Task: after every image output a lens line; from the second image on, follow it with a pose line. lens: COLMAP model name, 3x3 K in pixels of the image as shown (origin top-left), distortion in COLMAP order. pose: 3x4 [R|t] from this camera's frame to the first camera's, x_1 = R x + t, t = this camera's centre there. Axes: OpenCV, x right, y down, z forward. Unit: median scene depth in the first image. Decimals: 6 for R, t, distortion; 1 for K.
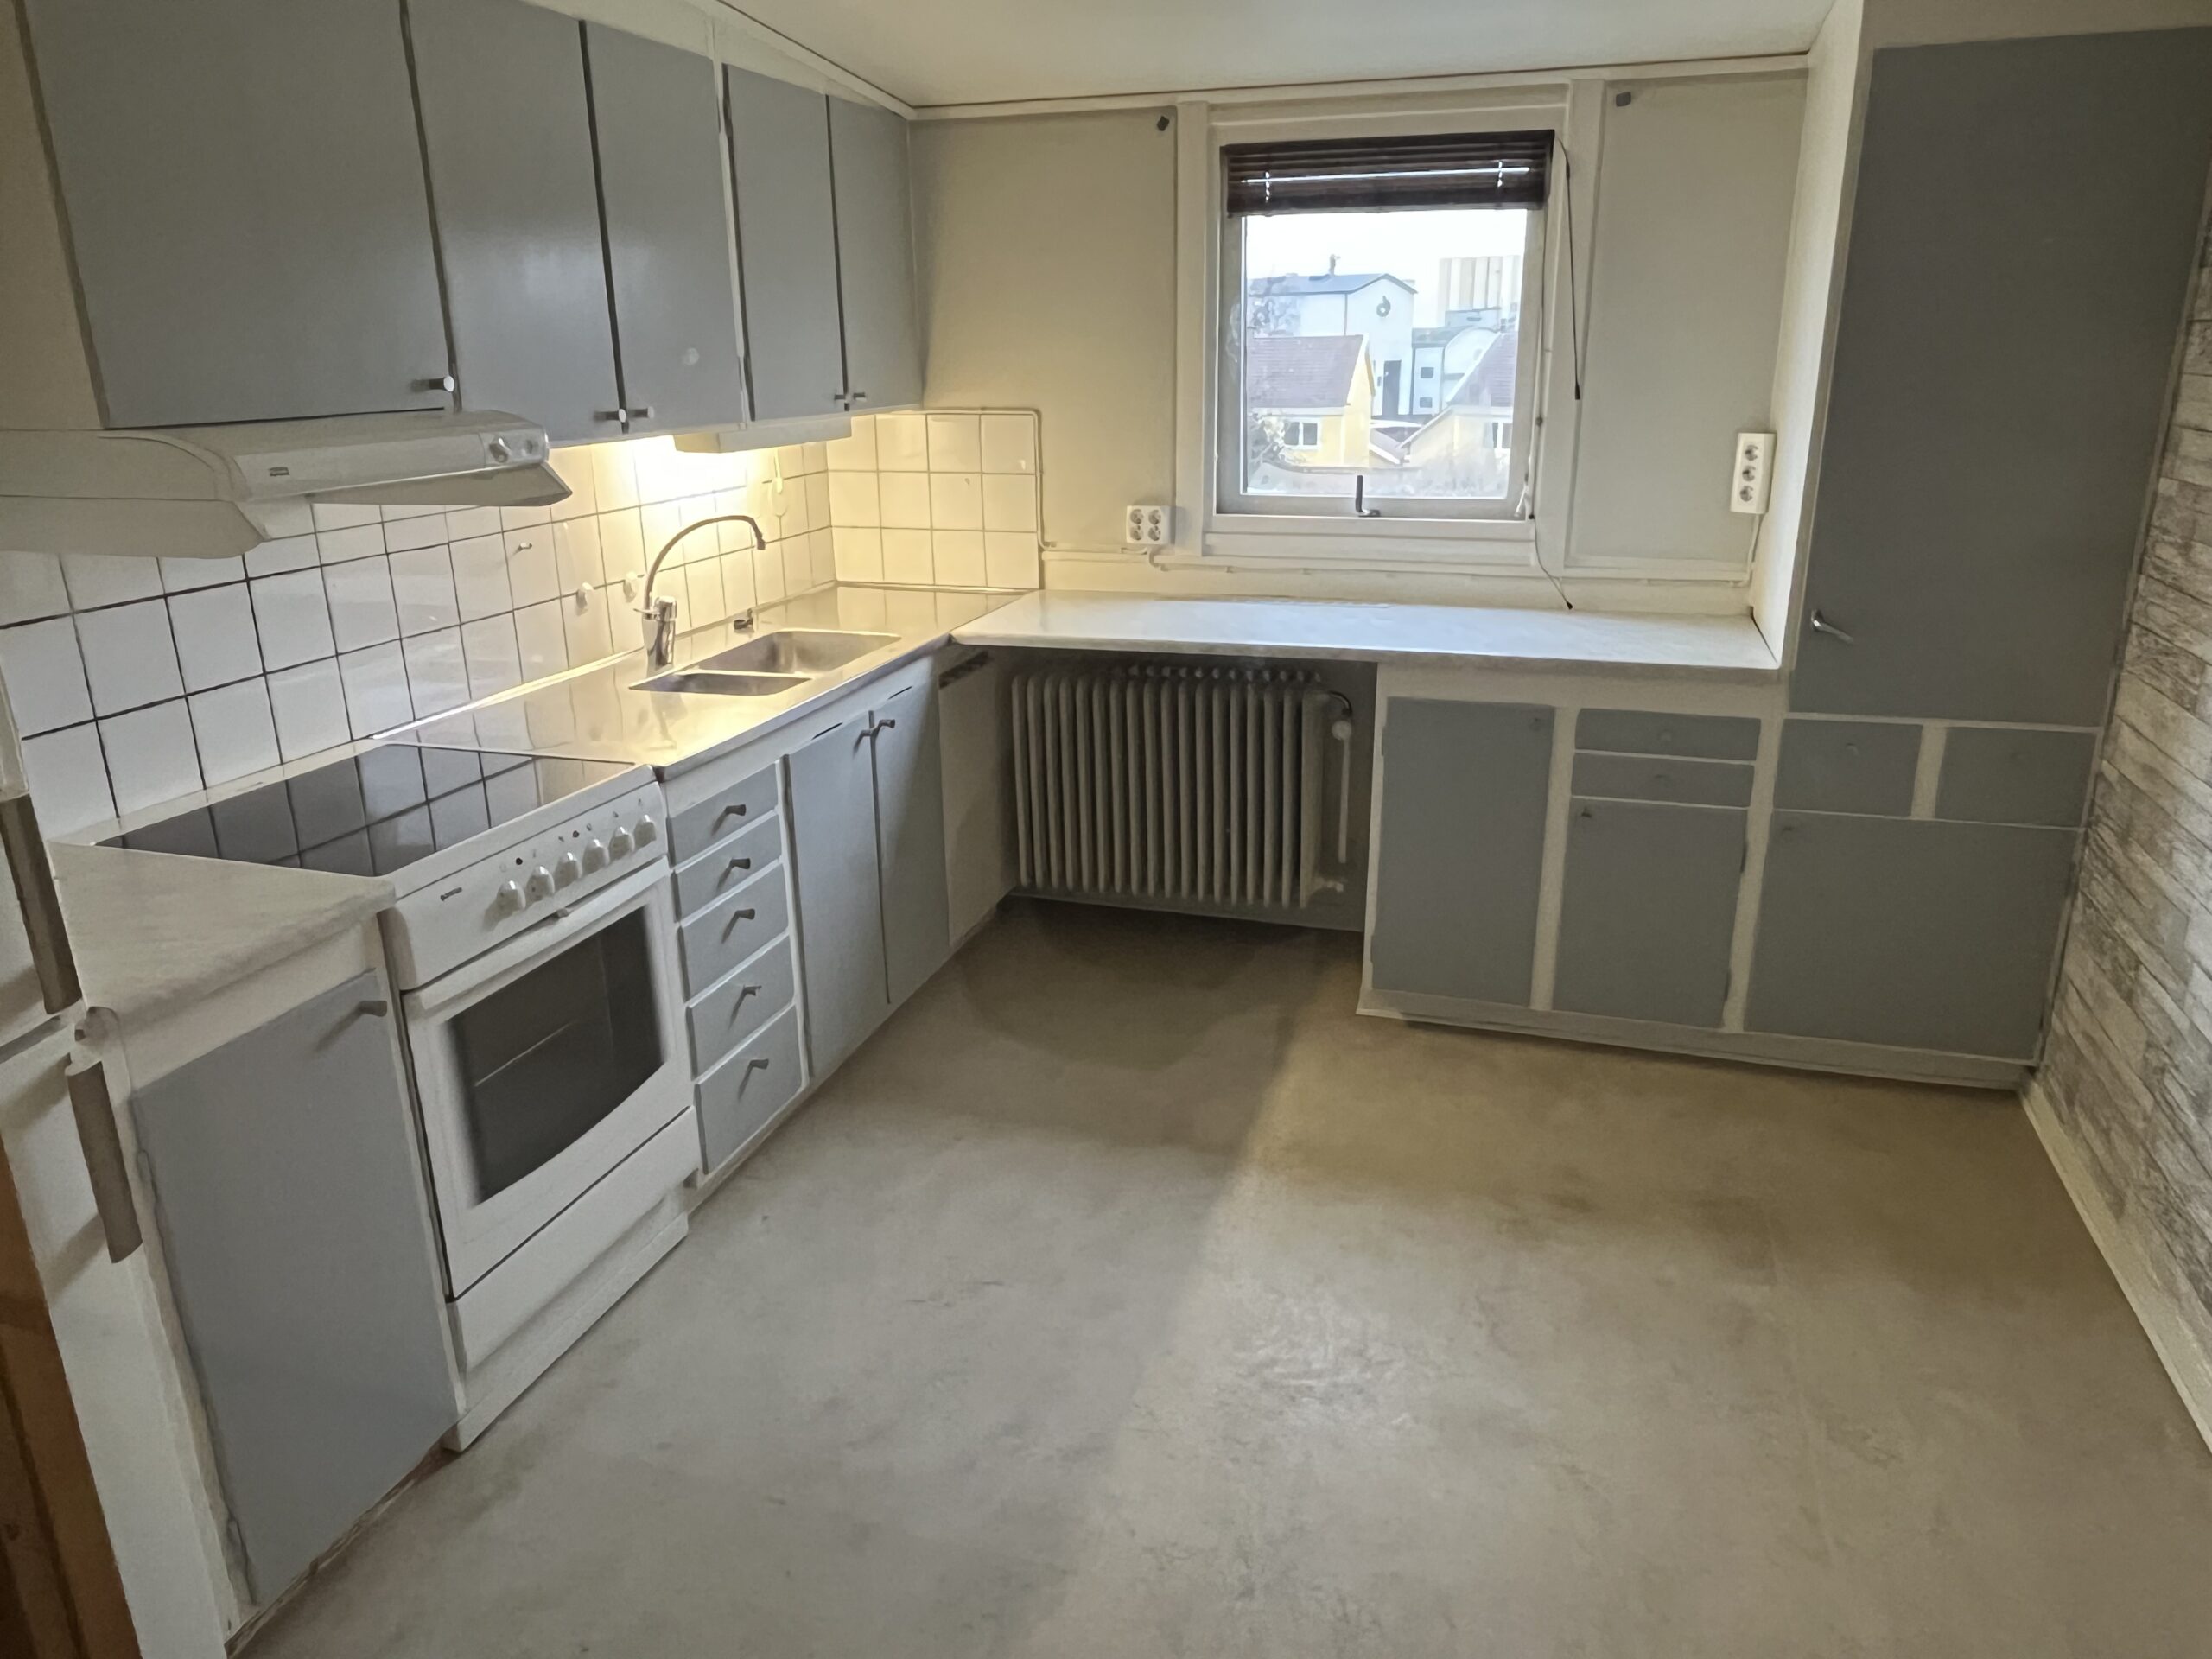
lens RADIAL K [[1481.6, 0, 1106.0], [0, 1481.6, 829.5], [0, 0, 1]] dist [0.005370, -0.001676]
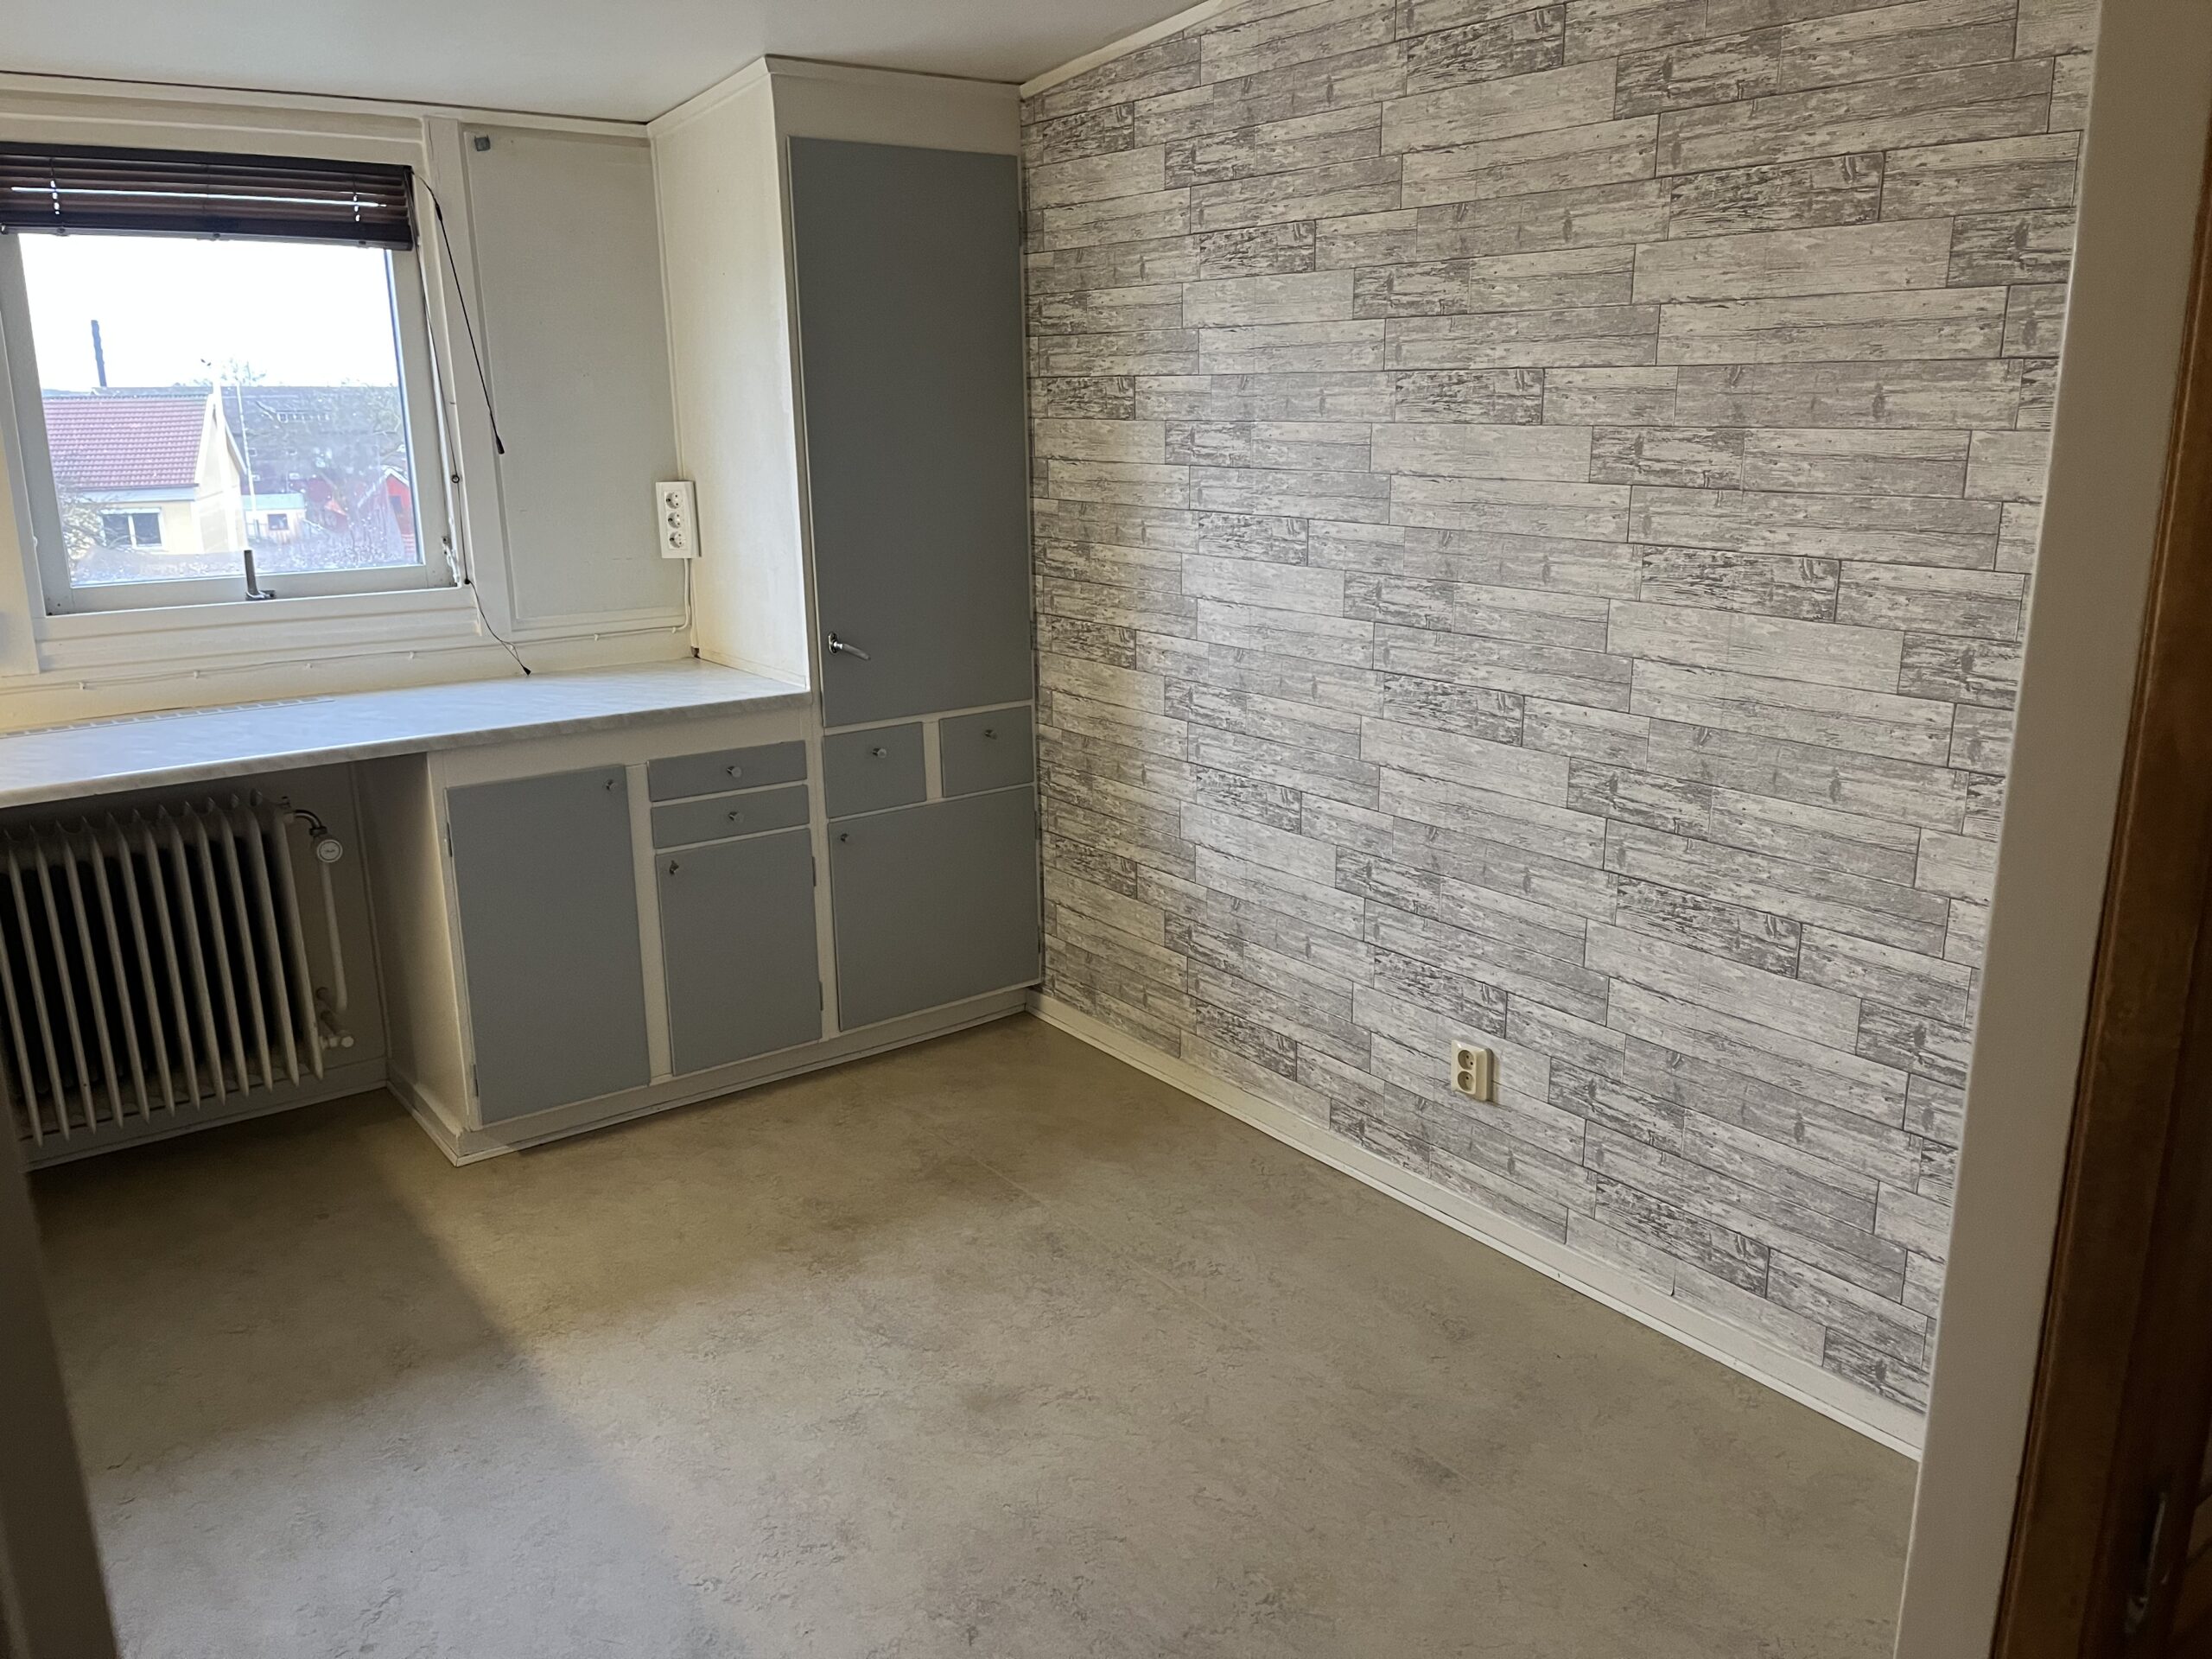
lens RADIAL K [[1652.0, 0, 1106.0], [0, 1652.0, 829.5], [0, 0, 1]] dist [0.095661, -0.145265]
pose [[0.584196, -0.199753, 0.786647, -0.372530], [0.258127, 0.964642, 0.053255, -0.019118], [-0.769470, 0.171944, 0.615102, 0.103970]]
